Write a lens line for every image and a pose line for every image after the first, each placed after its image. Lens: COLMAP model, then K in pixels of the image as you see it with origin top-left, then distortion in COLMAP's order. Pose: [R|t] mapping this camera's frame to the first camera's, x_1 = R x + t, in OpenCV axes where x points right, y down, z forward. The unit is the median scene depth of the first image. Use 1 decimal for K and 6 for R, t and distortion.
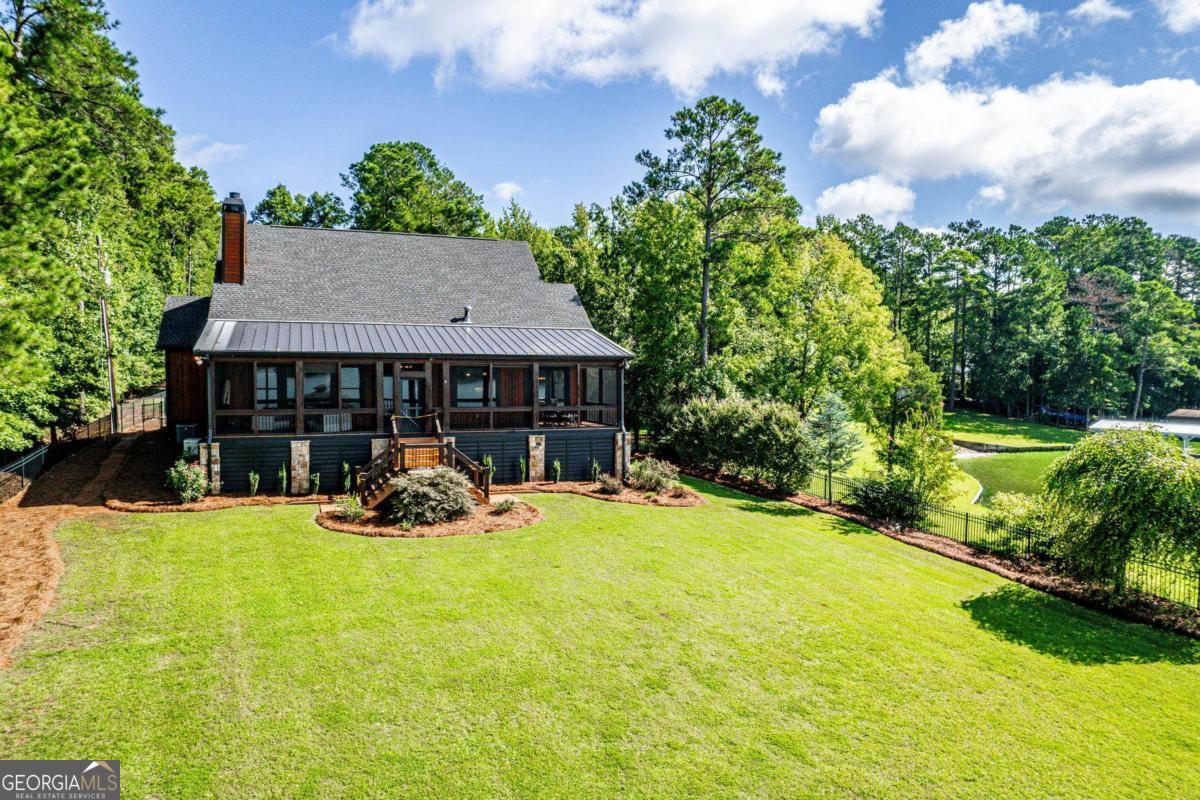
lens RADIAL K [[765.3, 0, 609.3], [0, 765.3, 401.7], [0, 0, 1]] dist [-0.047157, 0.022961]
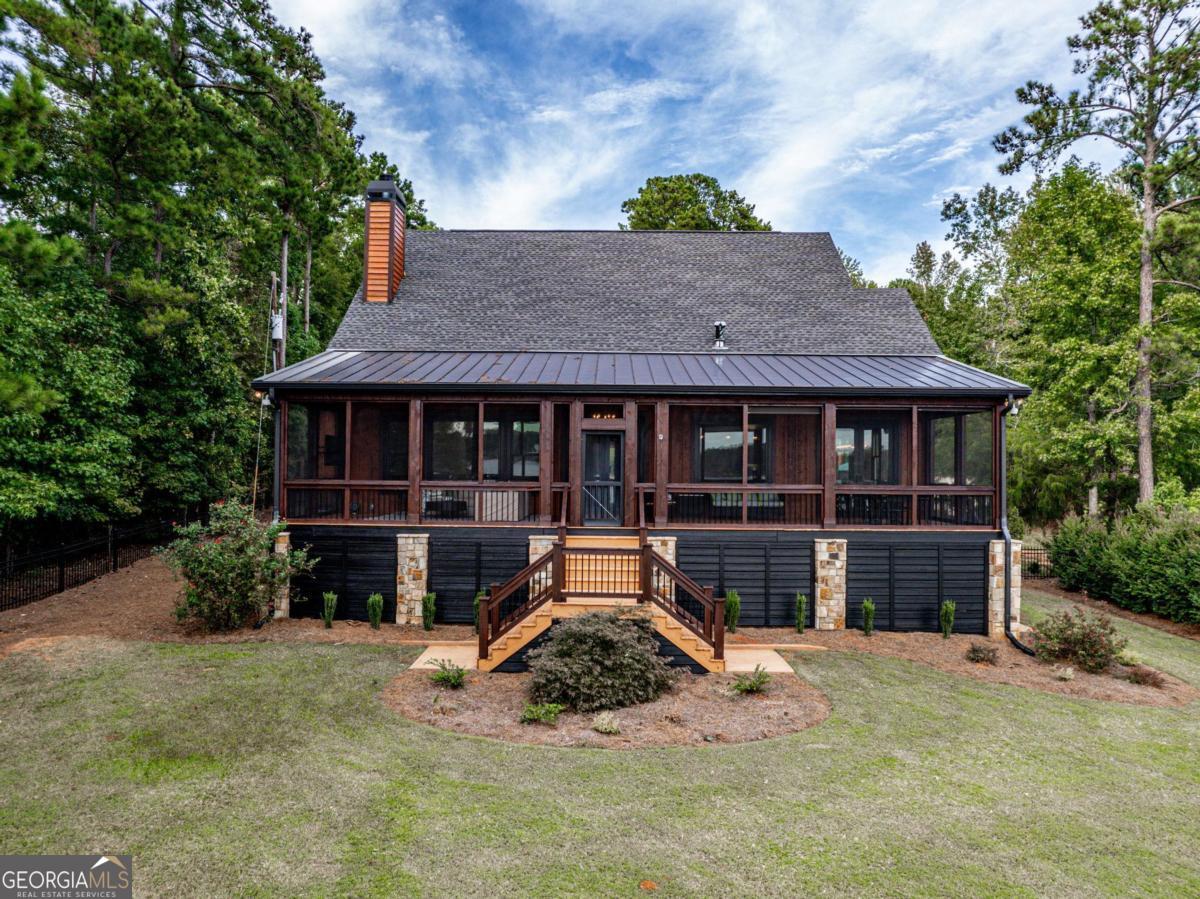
lens RADIAL K [[877.0, 0, 604.7], [0, 877.0, 450.9], [0, 0, 1]] dist [-0.013991, -0.002226]
pose [[0.928397, -0.000815, -0.371589, -0.014756], [-0.019634, 0.998493, -0.051245, 0.017179], [0.371071, 0.054872, 0.926982, 0.383271]]
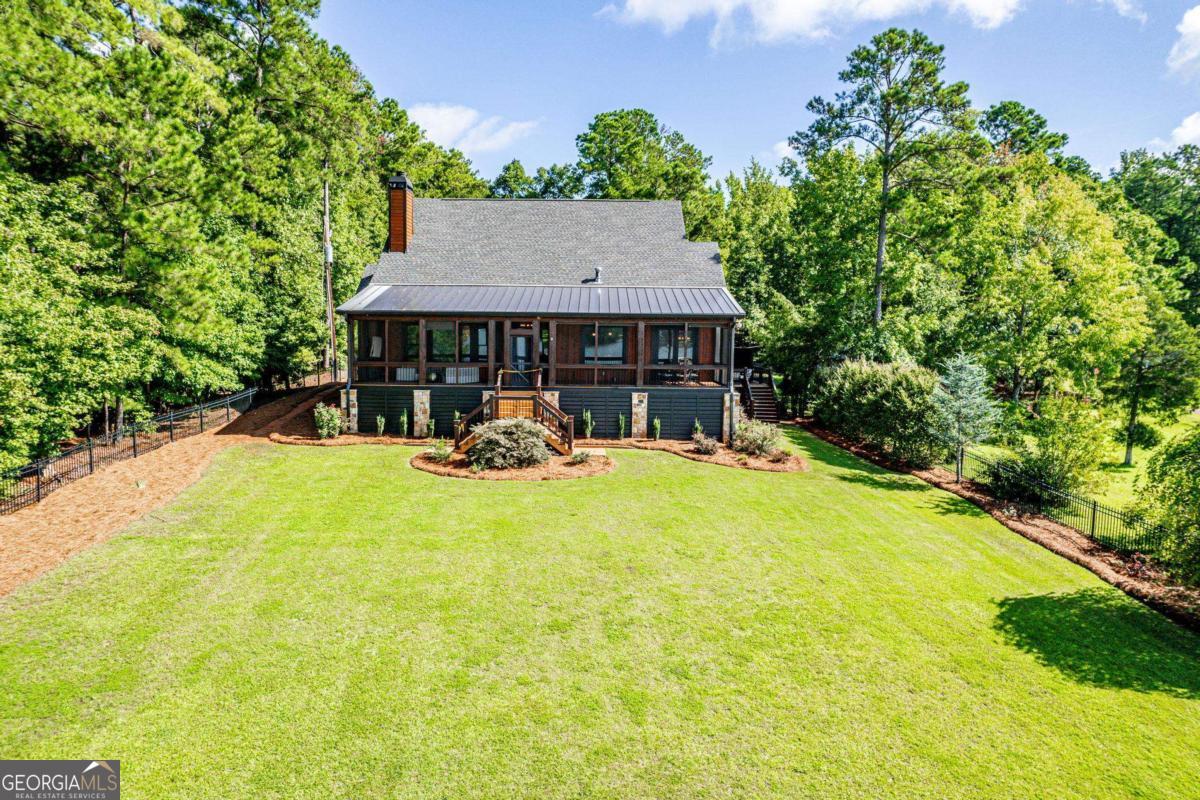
lens RADIAL K [[765.3, 0, 592.6], [0, 765.3, 397.0], [0, 0, 1]] dist [-0.047157, 0.022961]
pose [[0.932172, 0.034508, -0.360367, 0.219703], [-0.019473, 0.998785, 0.045273, 0.004515], [0.361491, -0.035185, 0.931711, 0.027033]]
